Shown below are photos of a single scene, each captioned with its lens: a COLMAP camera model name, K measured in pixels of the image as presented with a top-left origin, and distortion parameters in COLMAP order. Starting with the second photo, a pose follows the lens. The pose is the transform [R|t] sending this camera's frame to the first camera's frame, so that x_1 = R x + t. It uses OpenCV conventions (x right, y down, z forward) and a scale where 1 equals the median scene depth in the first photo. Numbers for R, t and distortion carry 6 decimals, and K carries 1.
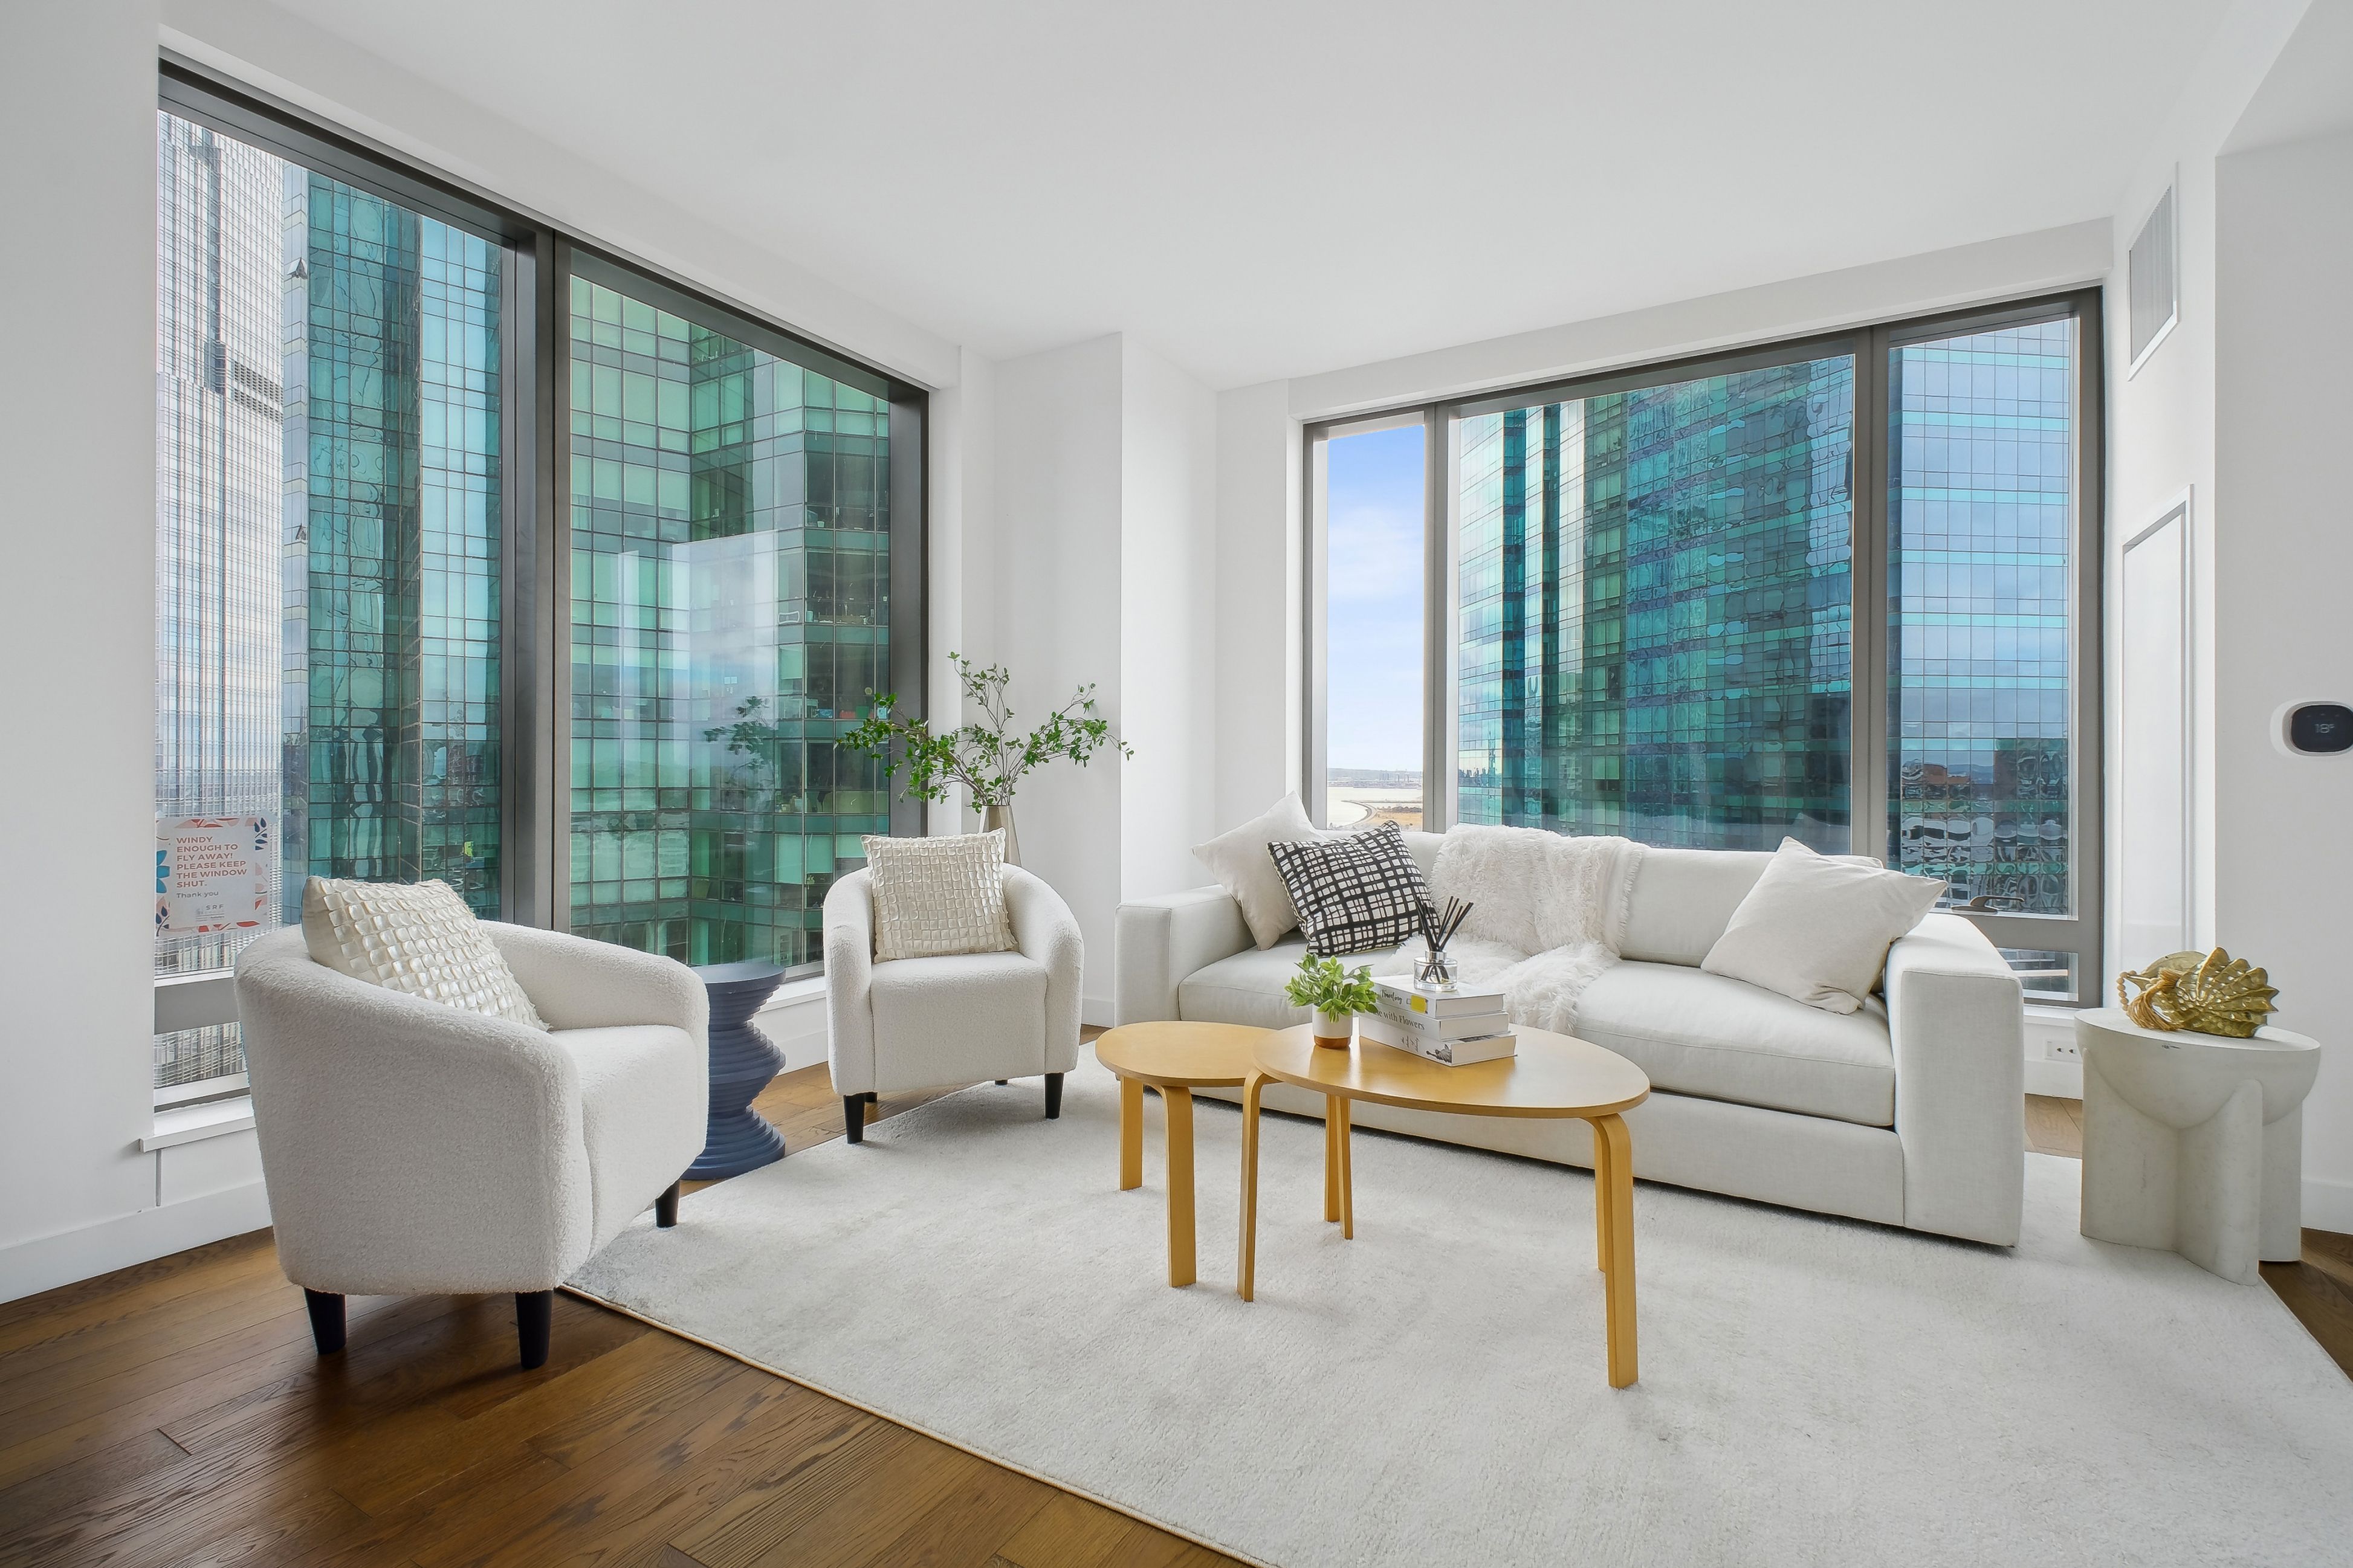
lens RADIAL K [[1086.0, 0, 1183.1], [0, 1086.0, 767.5], [0, 0, 1]] dist [0.025808, -0.013048]
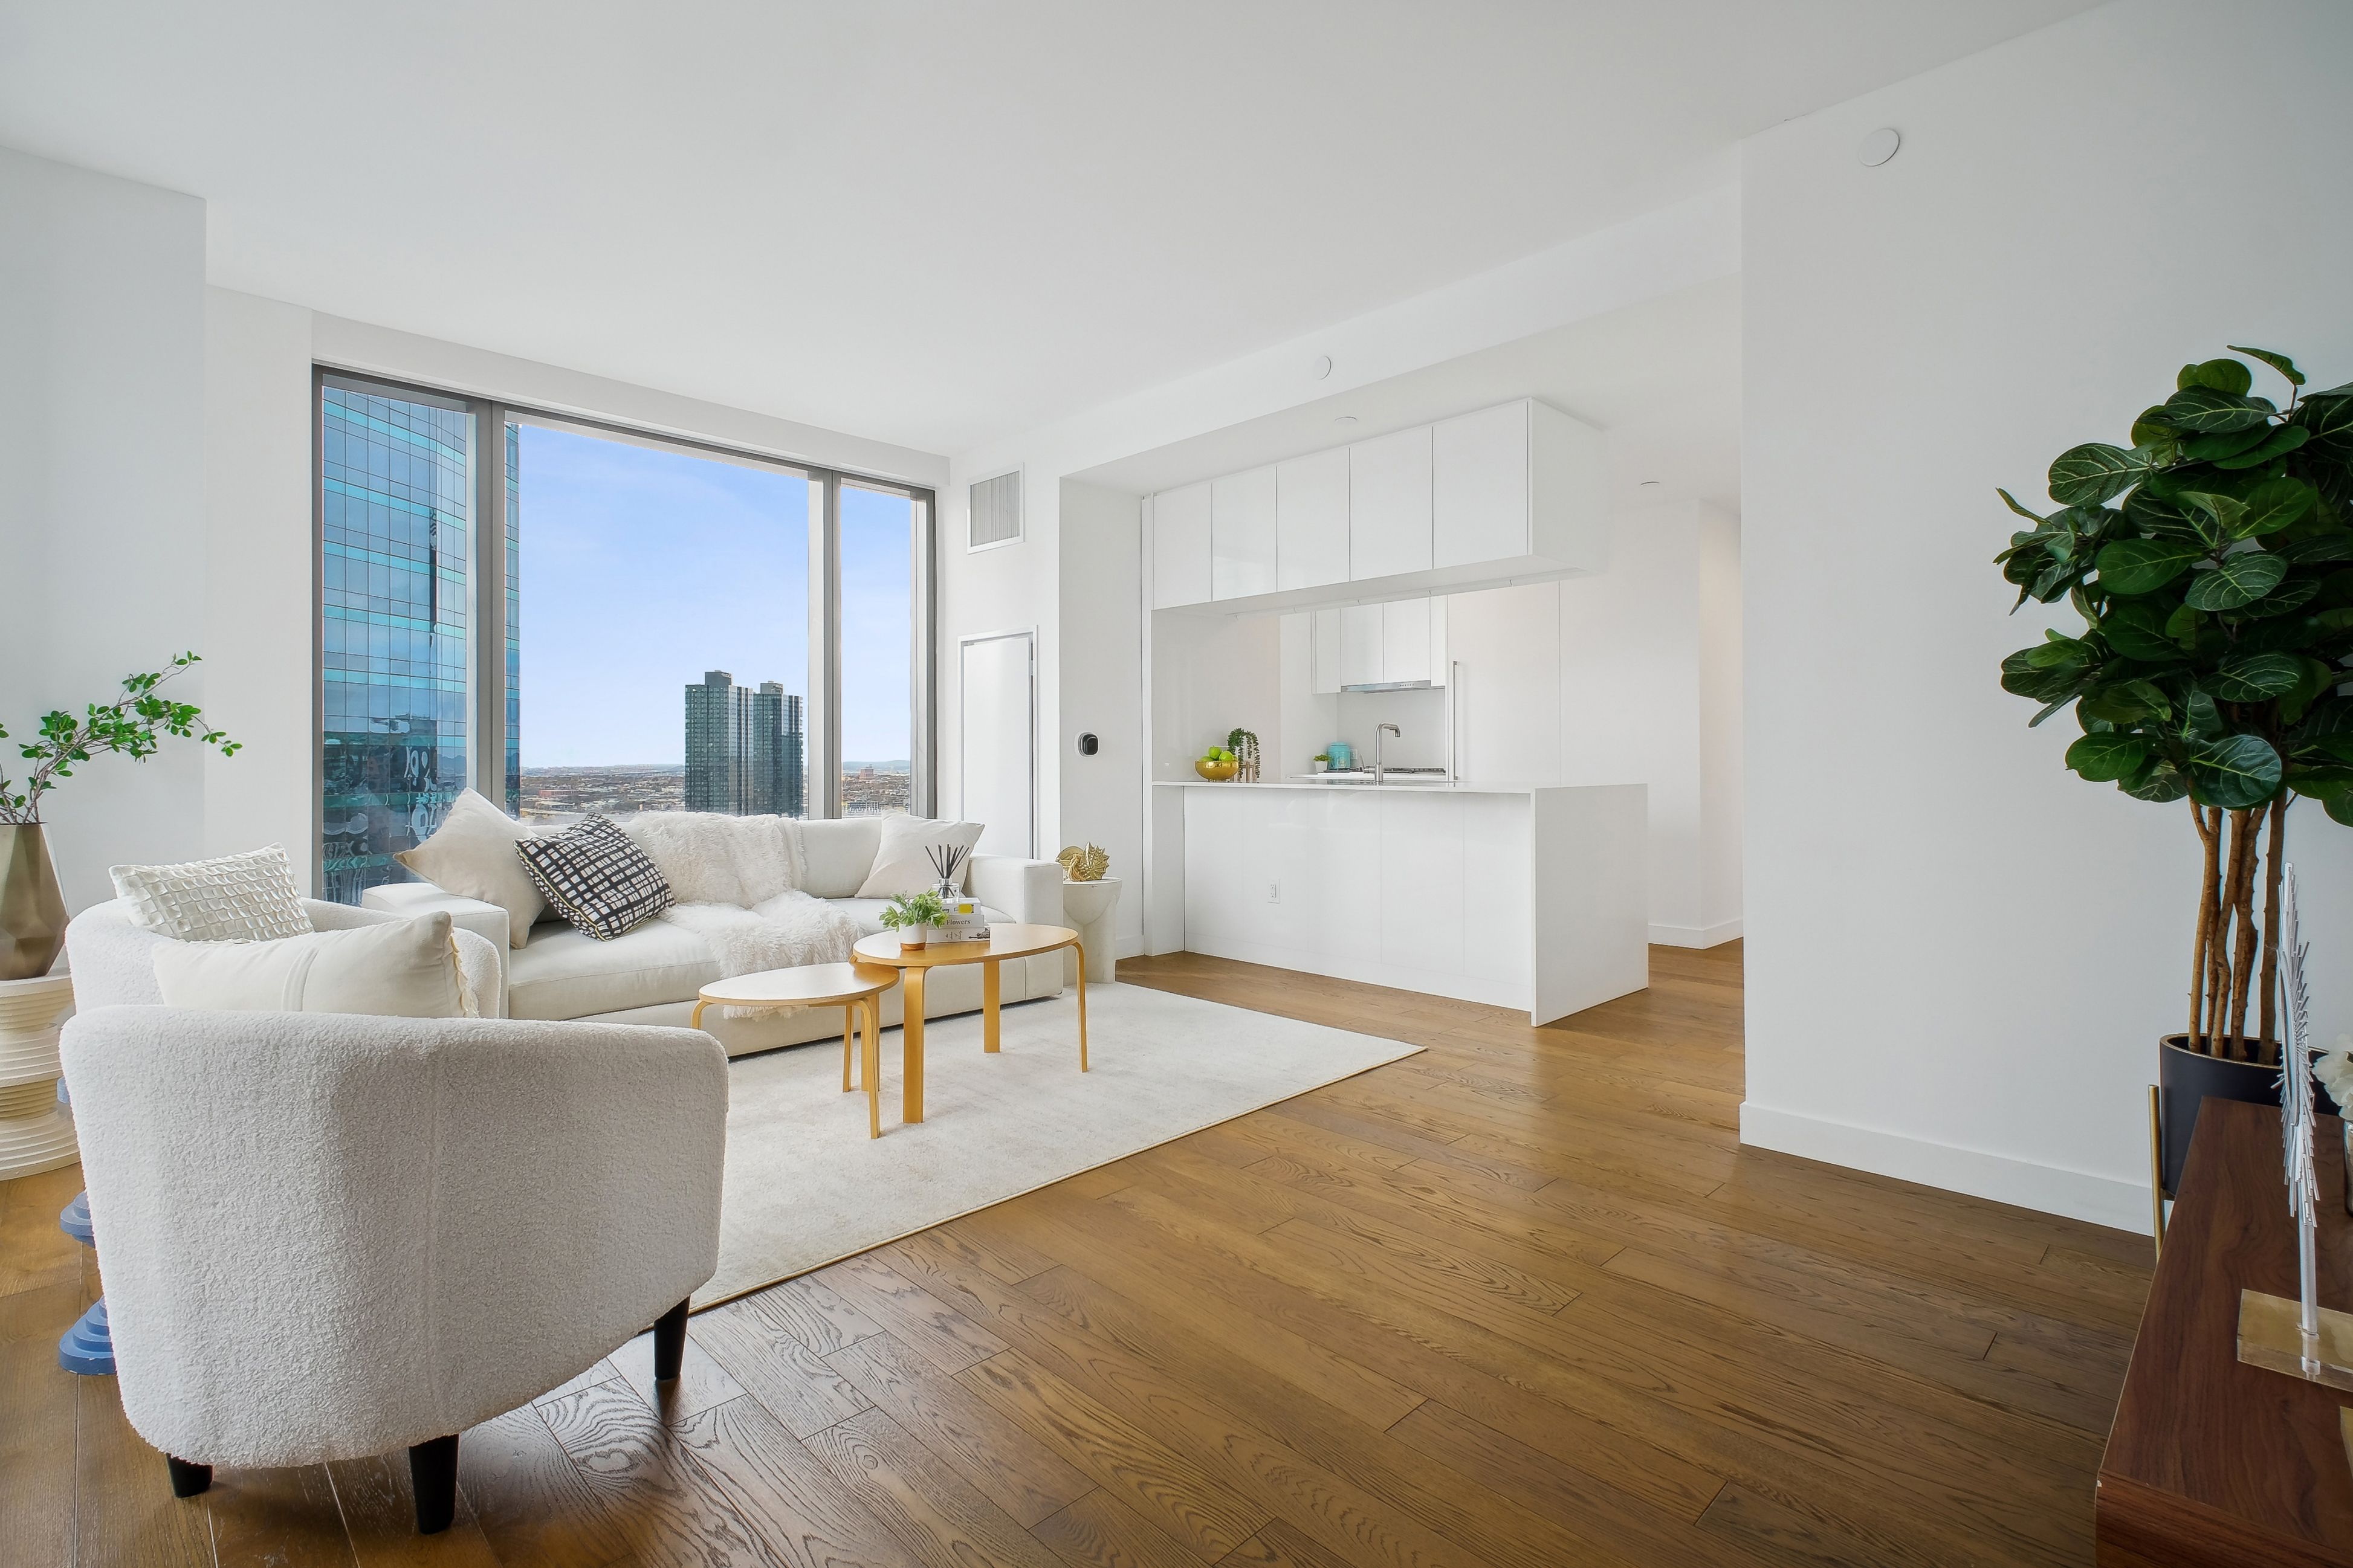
lens RADIAL K [[1086.0, 0, 1183.1], [0, 1086.0, 767.5], [0, 0, 1]] dist [0.025808, -0.013048]
pose [[0.257024, -0.007929, 0.966373, -0.757295], [0.003458, 0.999967, 0.007285, -0.002038], [-0.966399, 0.001470, 0.257043, 0.163165]]
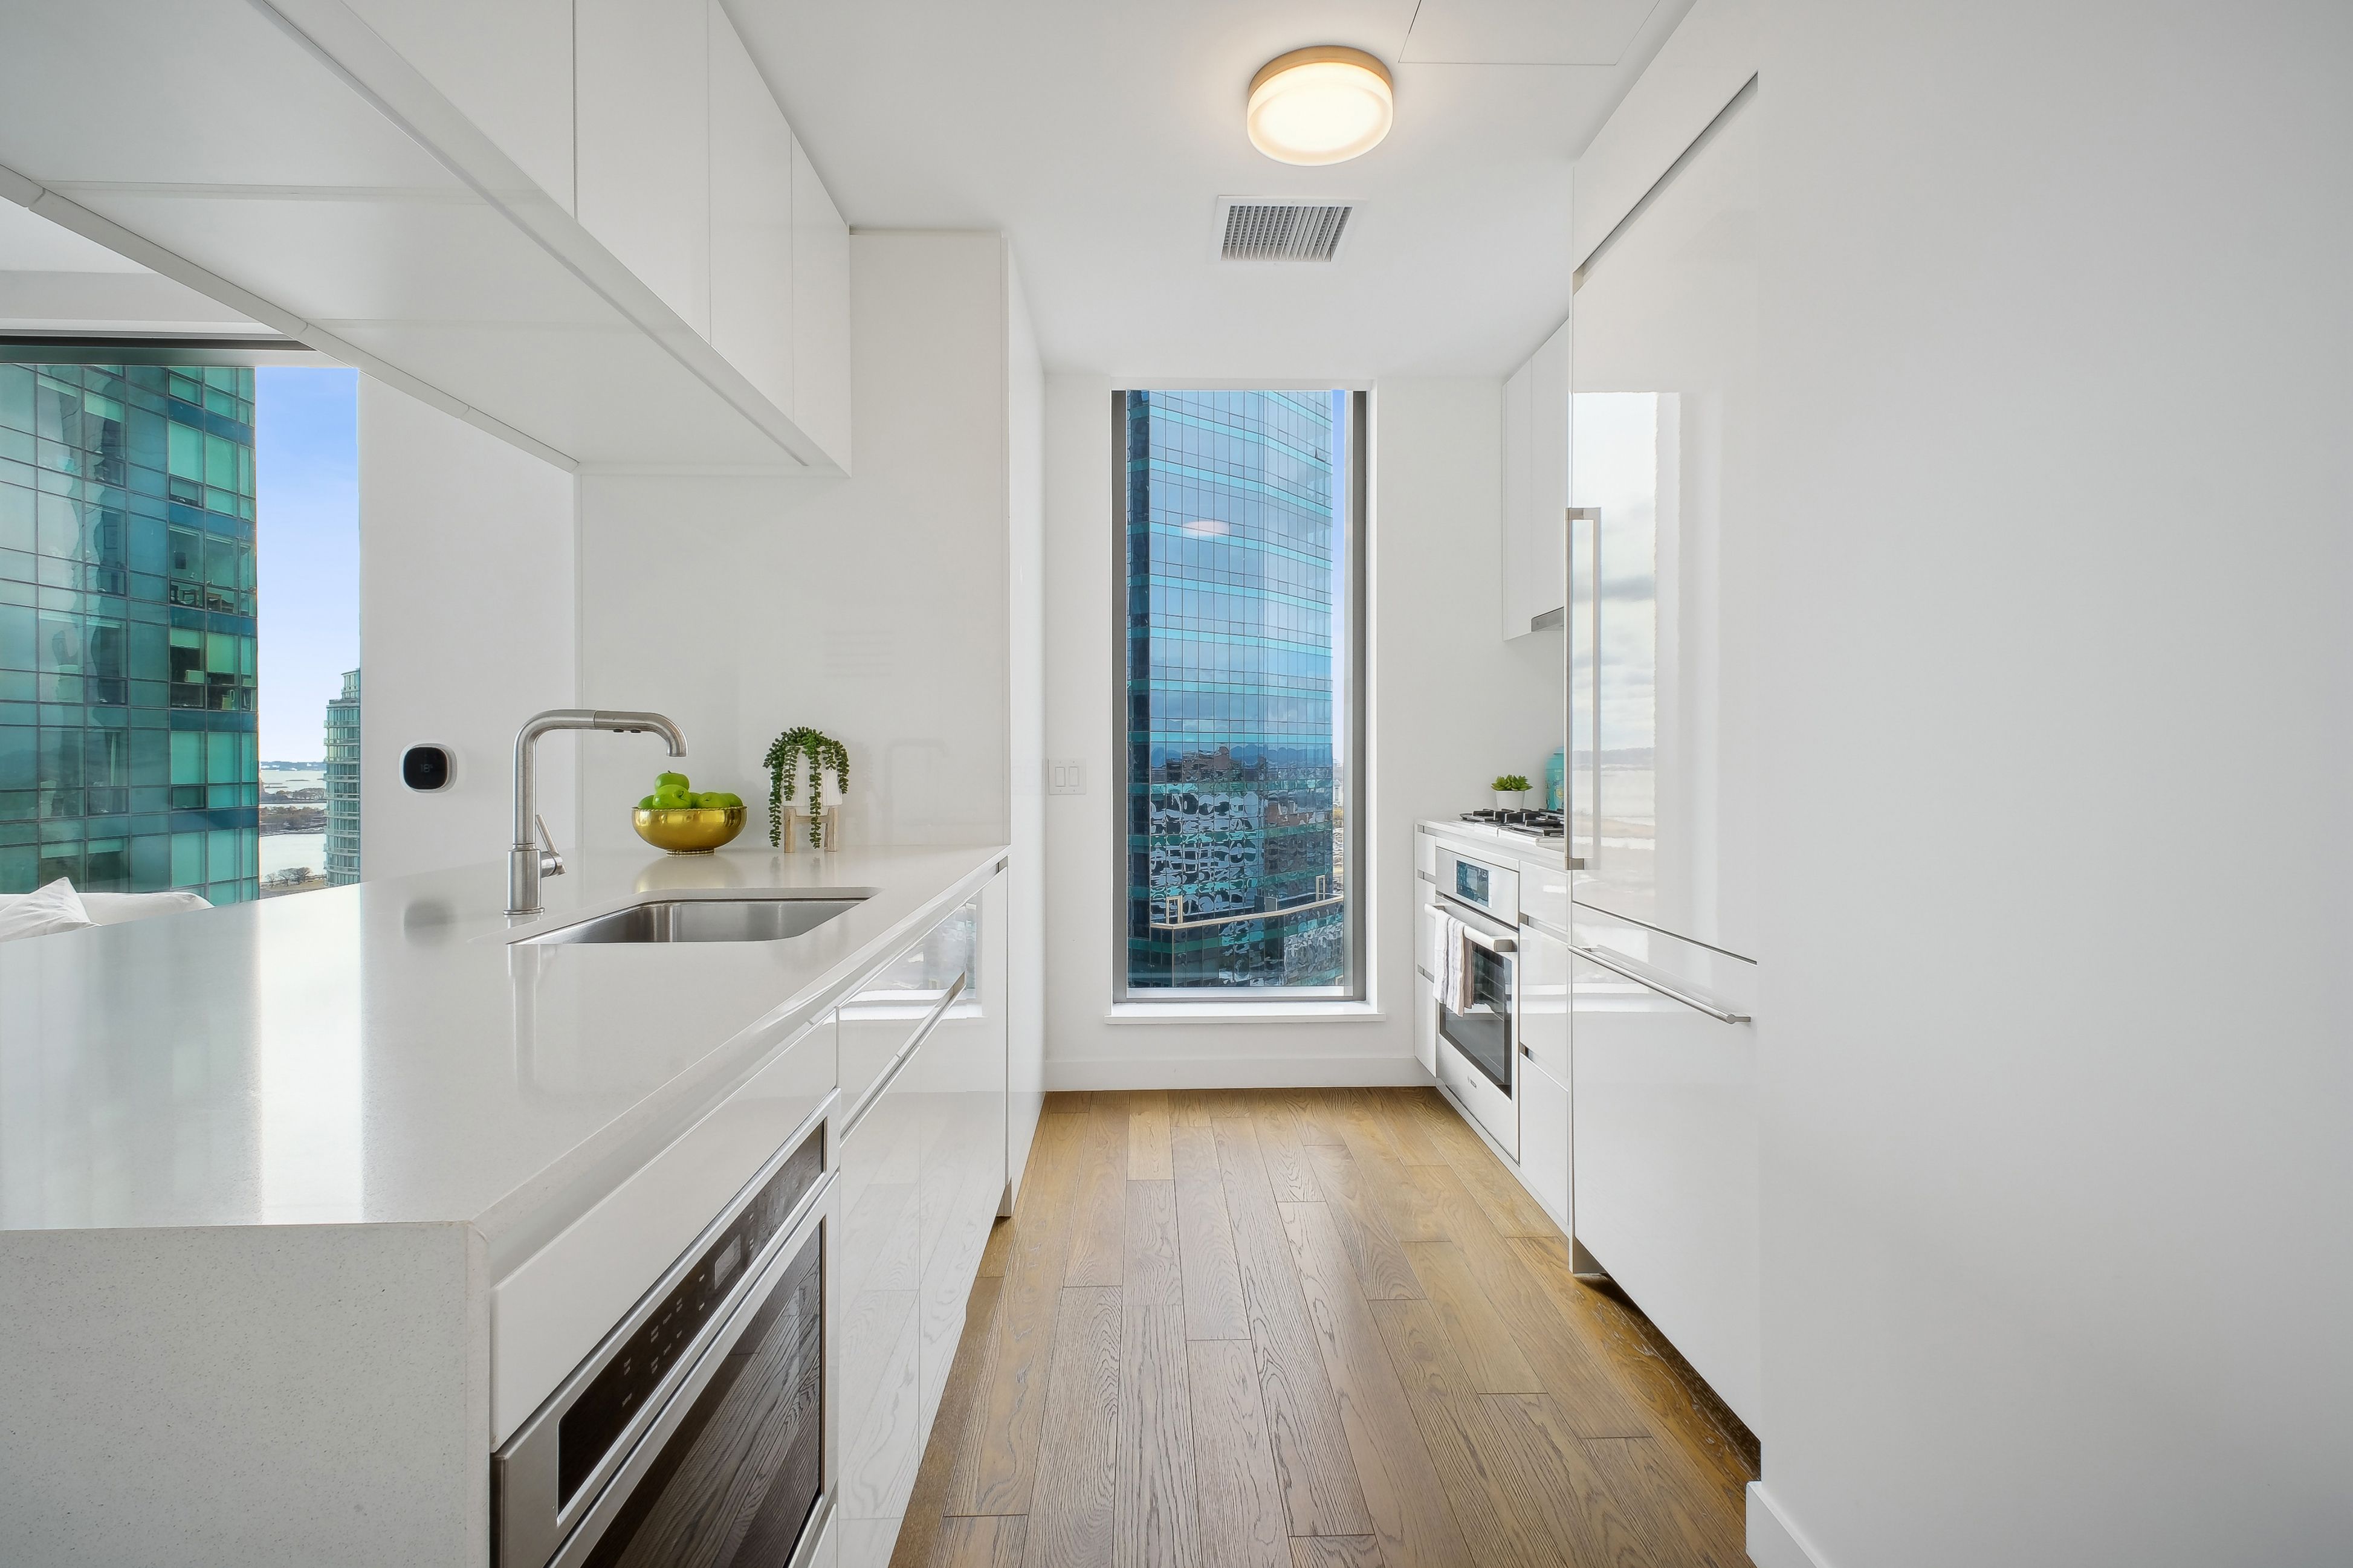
lens RADIAL K [[1082.8, 0, 1184.3], [0, 1082.8, 761.7], [0, 0, 1]] dist [0.020488, -0.007695]
pose [[0.843703, -0.004929, 0.536788, 0.754570], [0.001534, 0.999976, 0.006772, -0.032052], [-0.536808, -0.004890, 0.843690, -0.229977]]
